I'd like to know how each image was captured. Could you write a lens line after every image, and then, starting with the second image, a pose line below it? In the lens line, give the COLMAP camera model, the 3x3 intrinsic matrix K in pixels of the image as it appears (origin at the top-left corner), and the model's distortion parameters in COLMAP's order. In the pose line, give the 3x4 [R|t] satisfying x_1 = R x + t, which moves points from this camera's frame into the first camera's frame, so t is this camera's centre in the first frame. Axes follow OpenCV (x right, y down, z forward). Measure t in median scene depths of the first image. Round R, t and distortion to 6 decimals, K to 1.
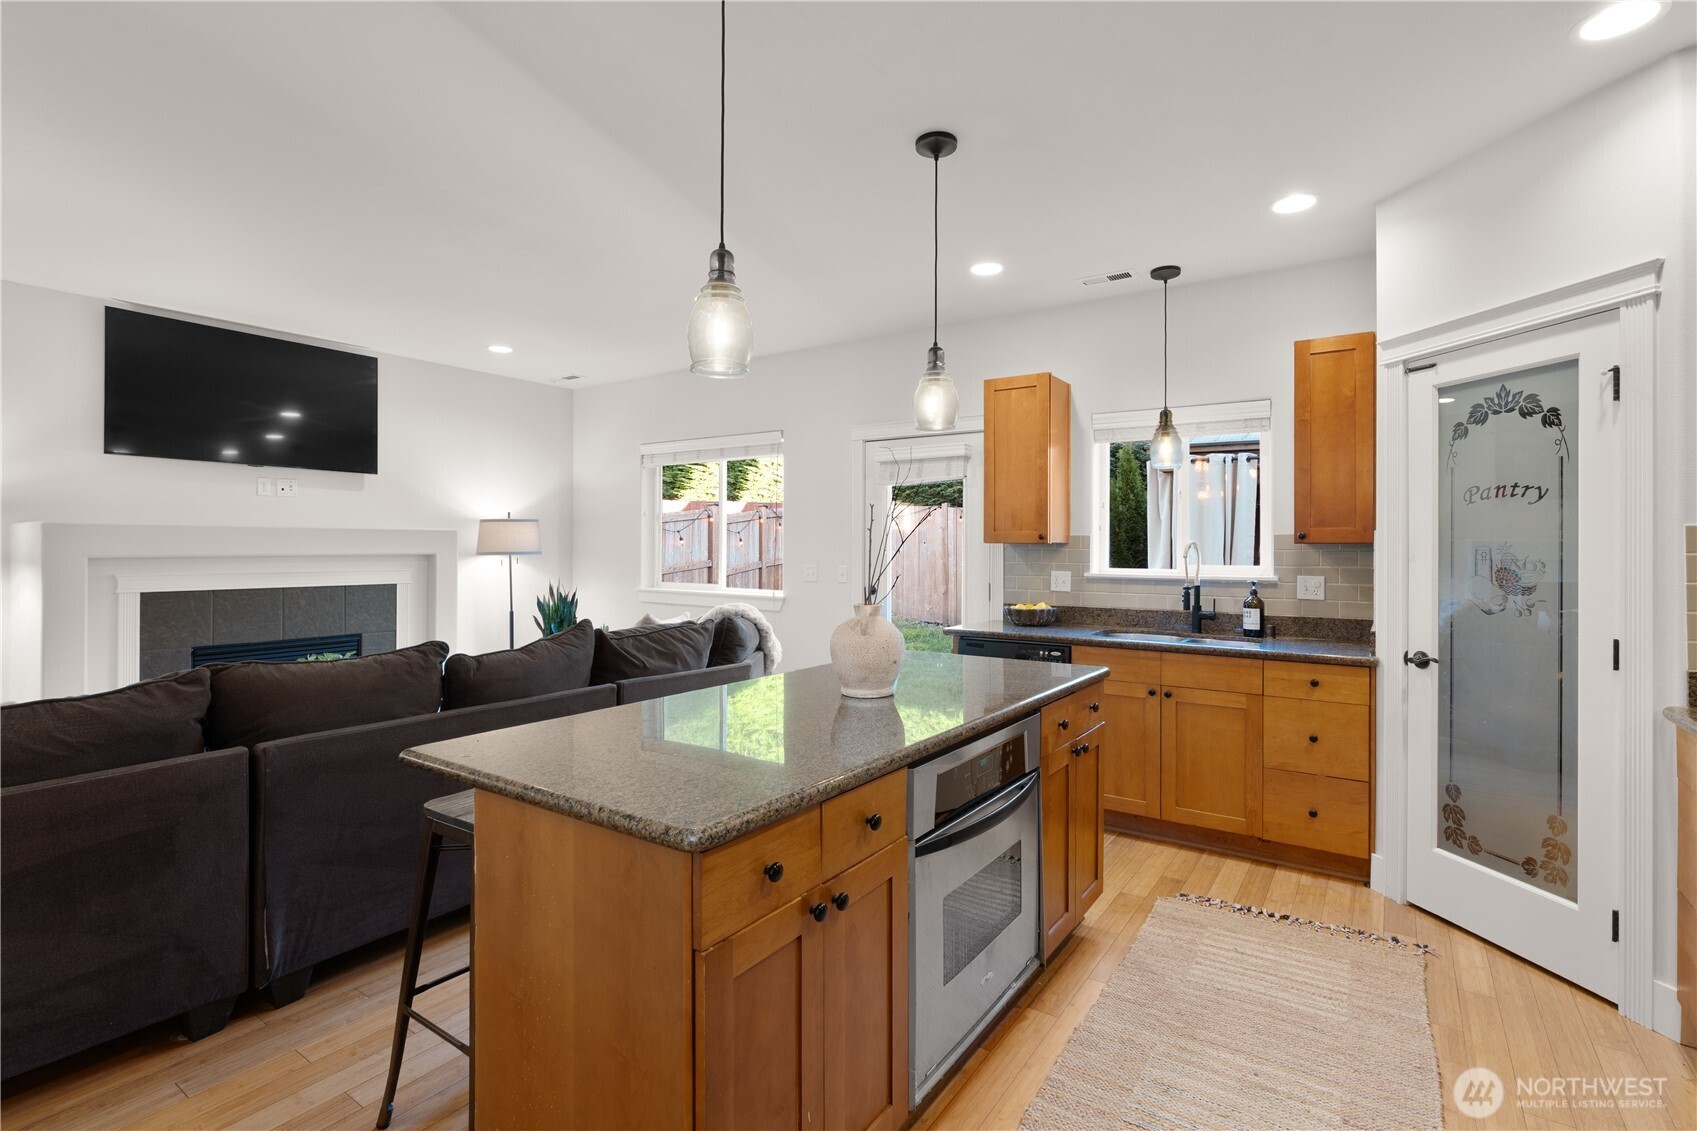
lens RADIAL K [[790.0, 0, 849.6], [0, 790.0, 544.6], [0, 0, 1]] dist [-0.001518, 0.000131]
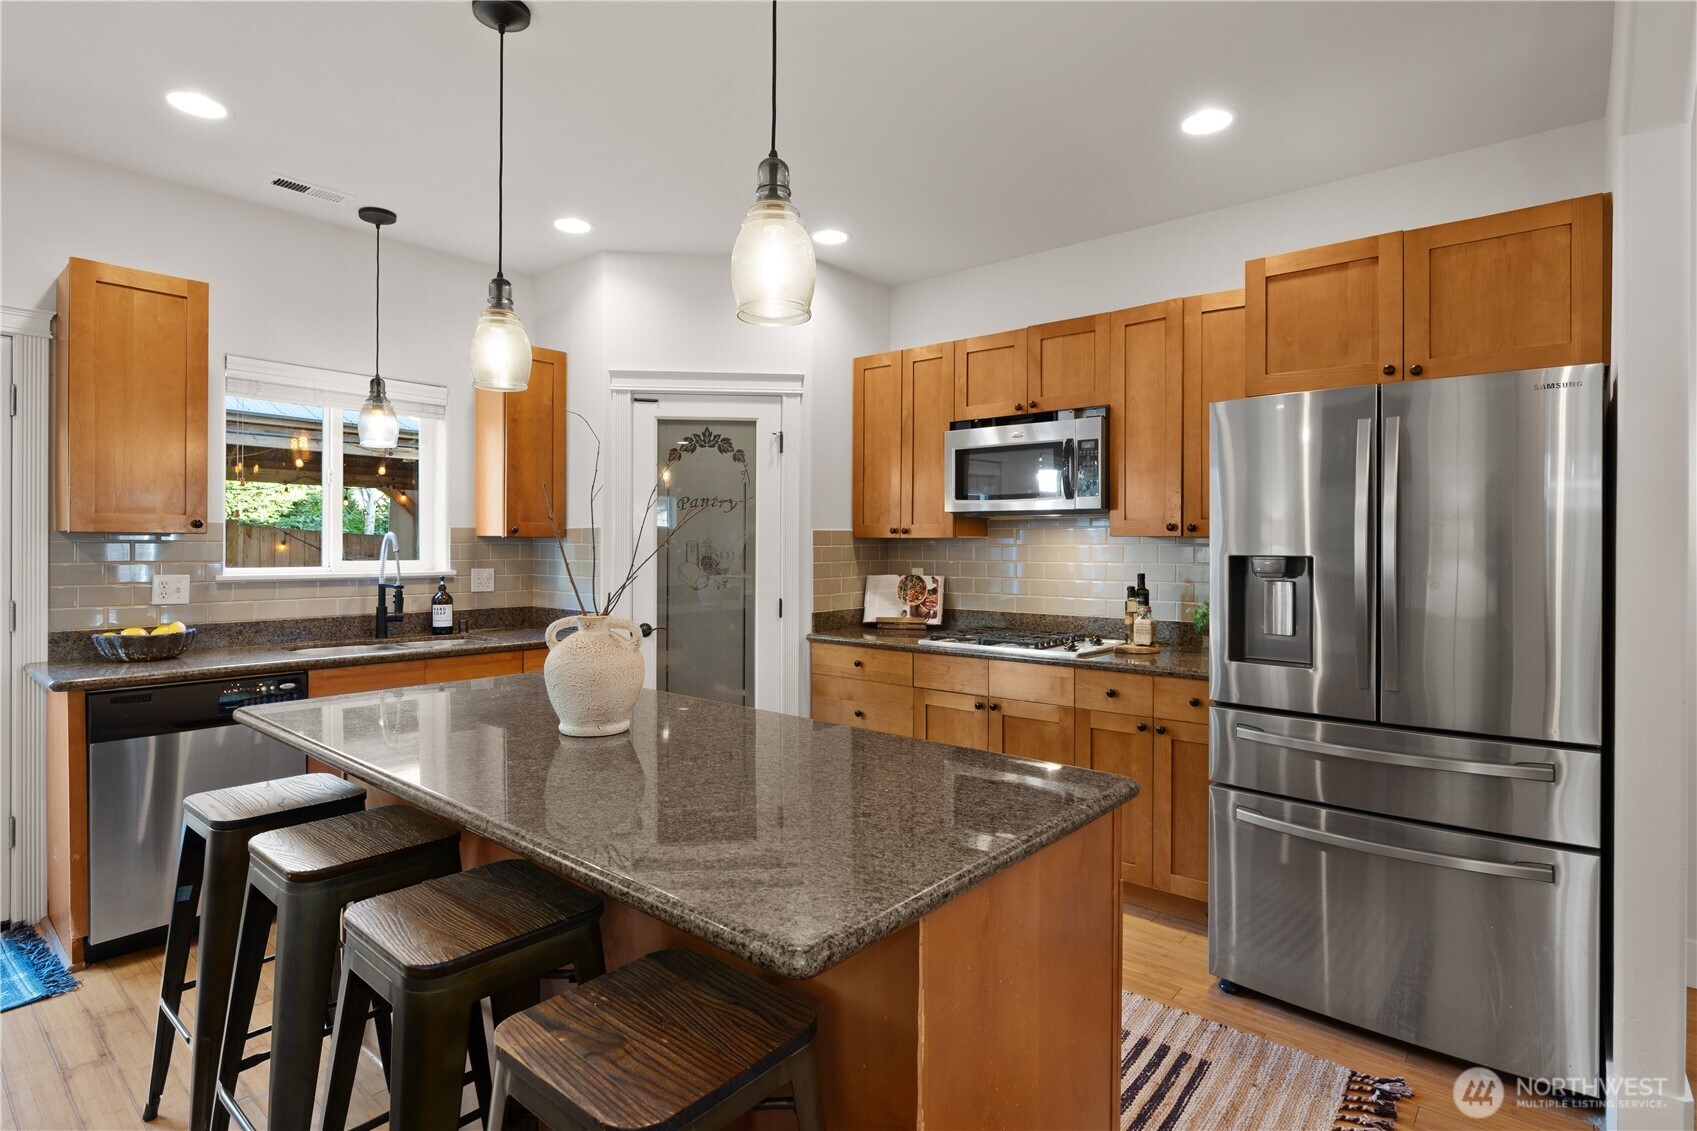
lens RADIAL K [[867.7, 0, 847.9], [0, 867.7, 547.4], [0, 0, 1]] dist [-0.004294, 0.000888]
pose [[0.098027, -0.004616, 0.995173, -0.531364], [-0.008438, 0.999949, 0.005469, 0.001895], [-0.995148, -0.008934, 0.097983, 0.450585]]
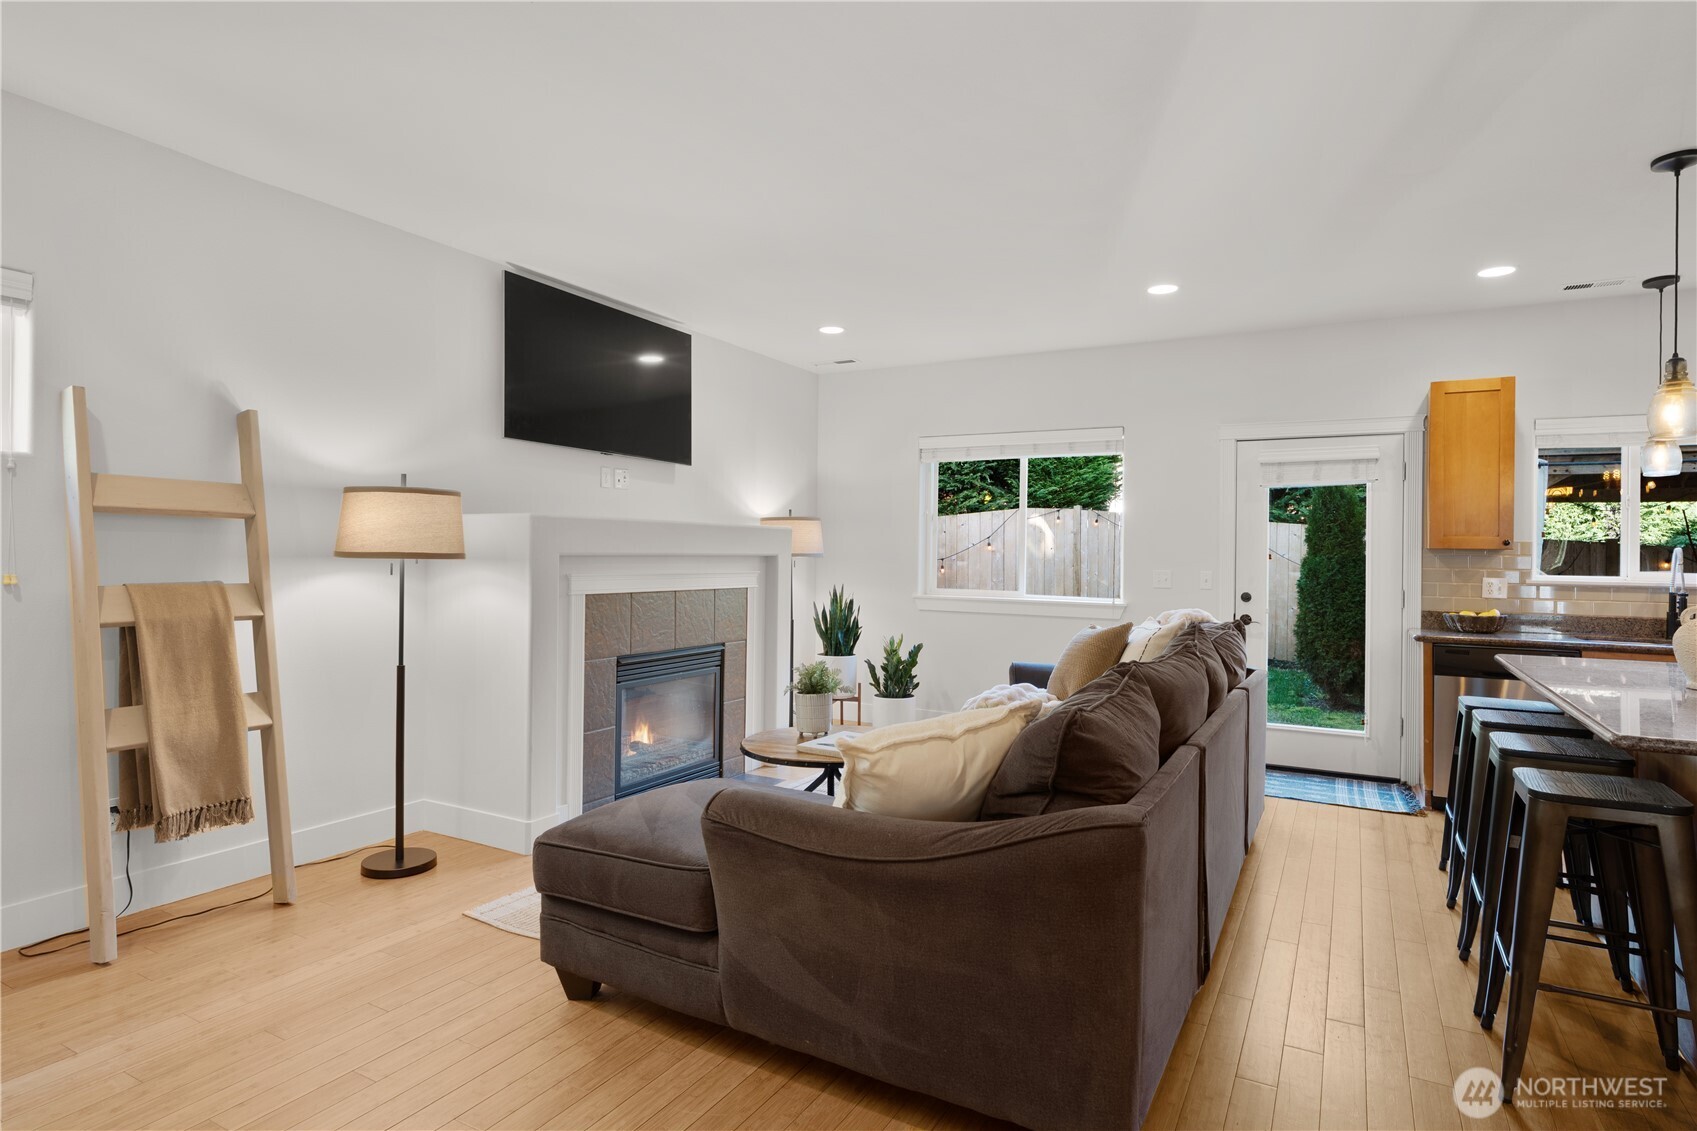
lens RADIAL K [[874.0, 0, 881.6], [0, 874.0, 553.6], [0, 0, 1]] dist [0.002202, -0.000109]
pose [[0.993343, 0.008598, 0.114872, -0.796918], [-0.009065, 0.999953, 0.003542, 0.008177], [-0.114836, -0.004560, 0.993374, 0.002833]]
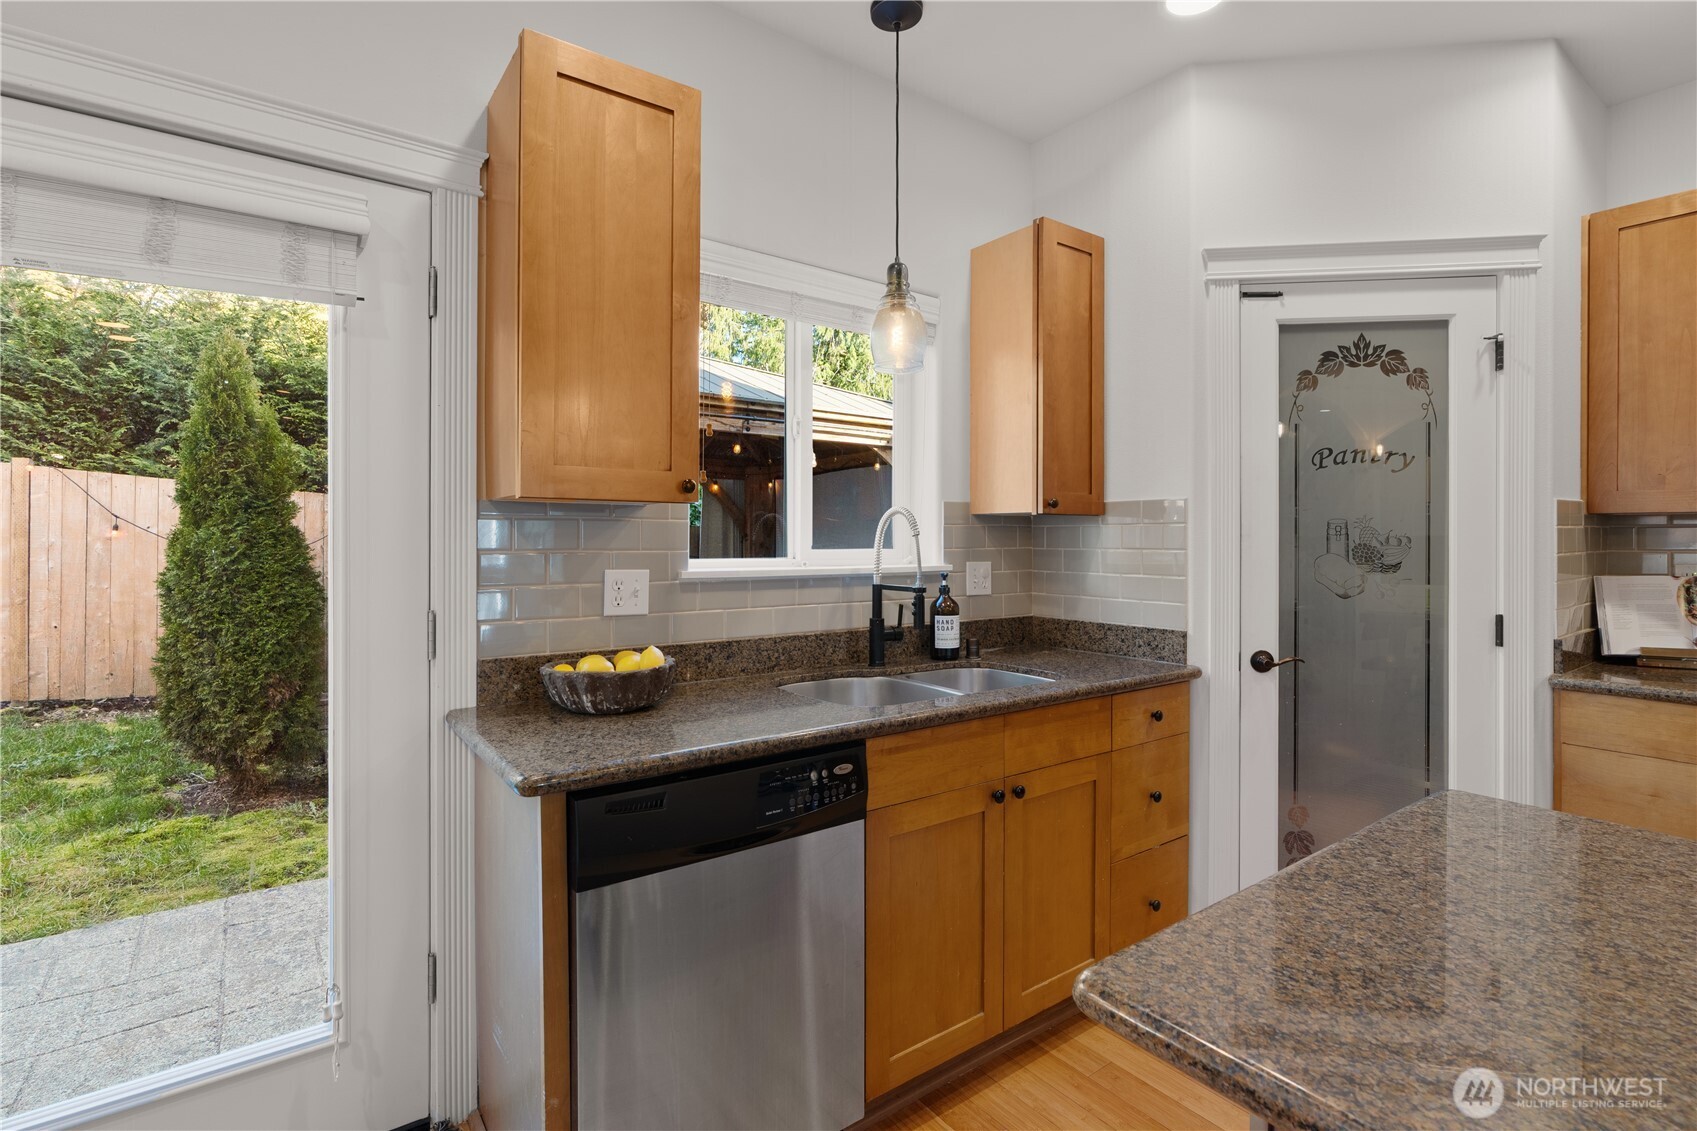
lens RADIAL K [[798.0, 0, 837.1], [0, 798.0, 538.5], [0, 0, 1]] dist [-0.012562, 0.000124]
pose [[0.327064, -0.002039, 0.945000, -0.145568], [-0.006145, 0.999972, 0.004284, 0.017958], [-0.944982, -0.007208, 0.327042, 0.957008]]
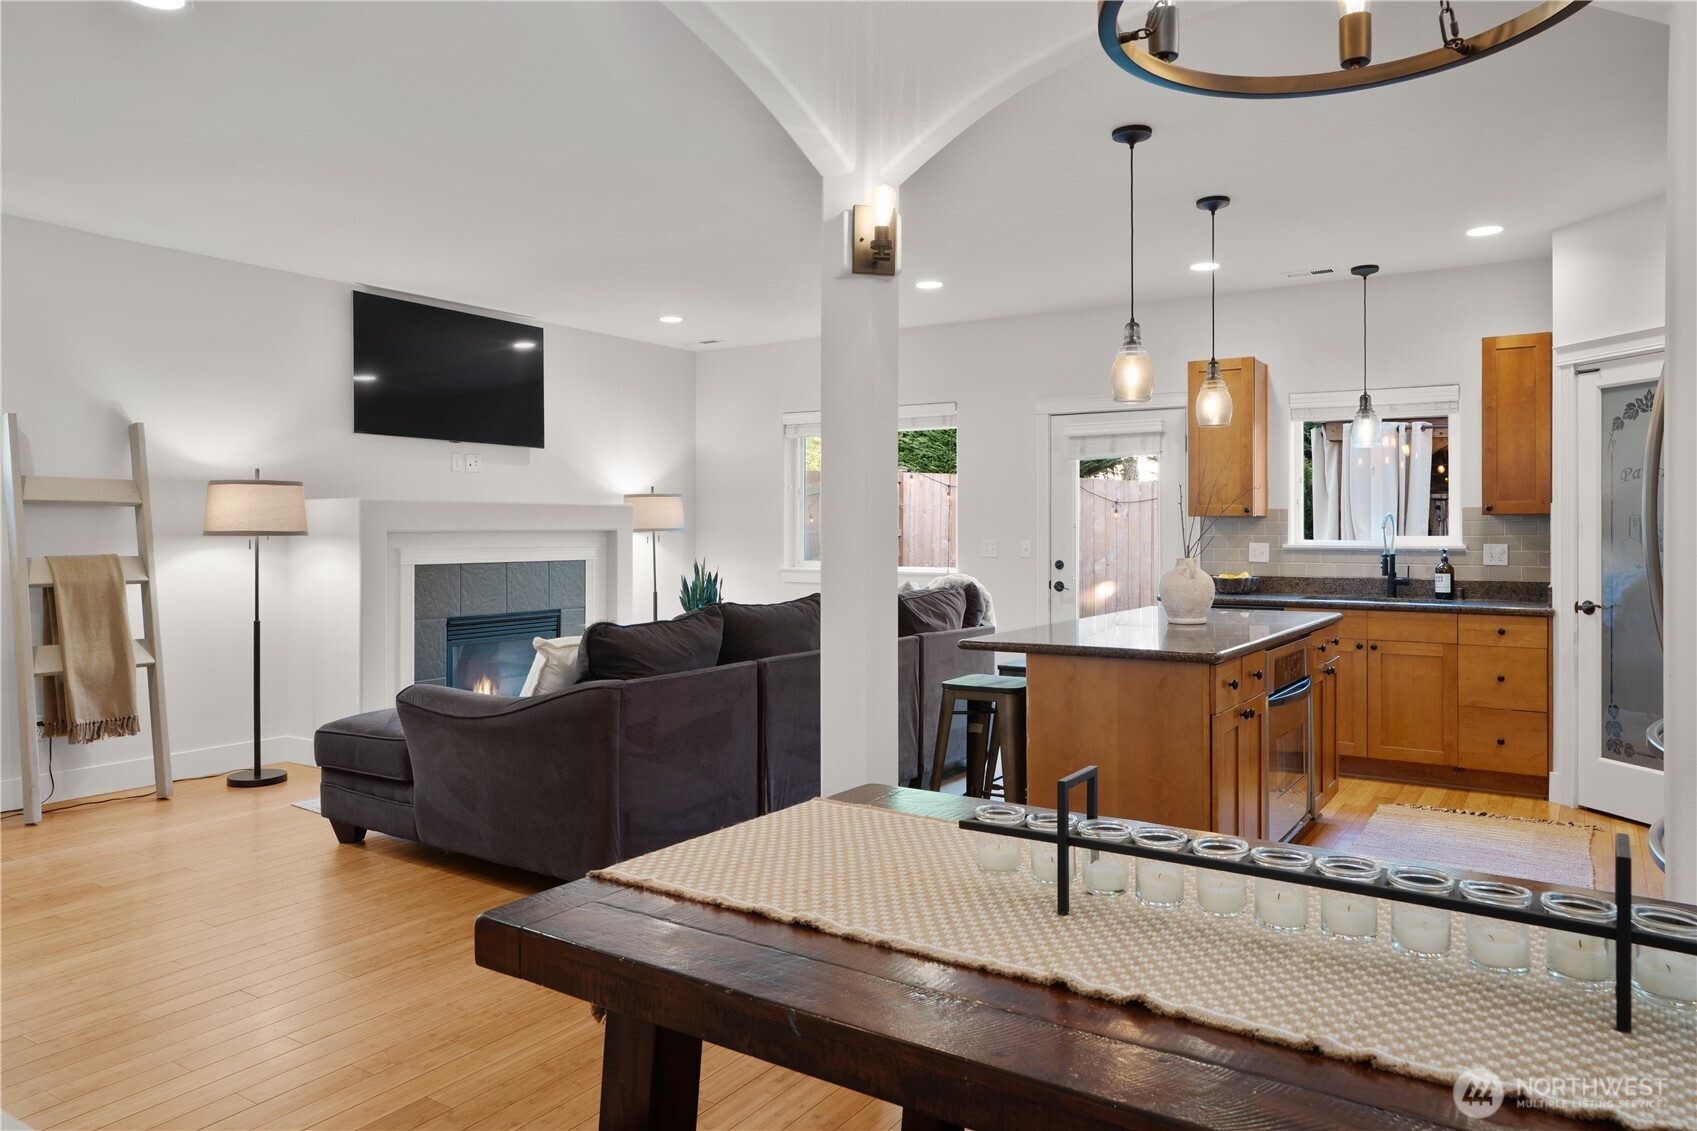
lens RADIAL K [[1099.8, 0, 876.2], [0, 1099.8, 527.0], [0, 0, 1]] dist [-0.007110, 0.025322]
pose [[0.999522, -0.003968, 0.030676, -0.368109], [0.003900, 0.999990, 0.002285, 0.009254], [-0.030685, -0.002165, 0.999527, -0.573155]]
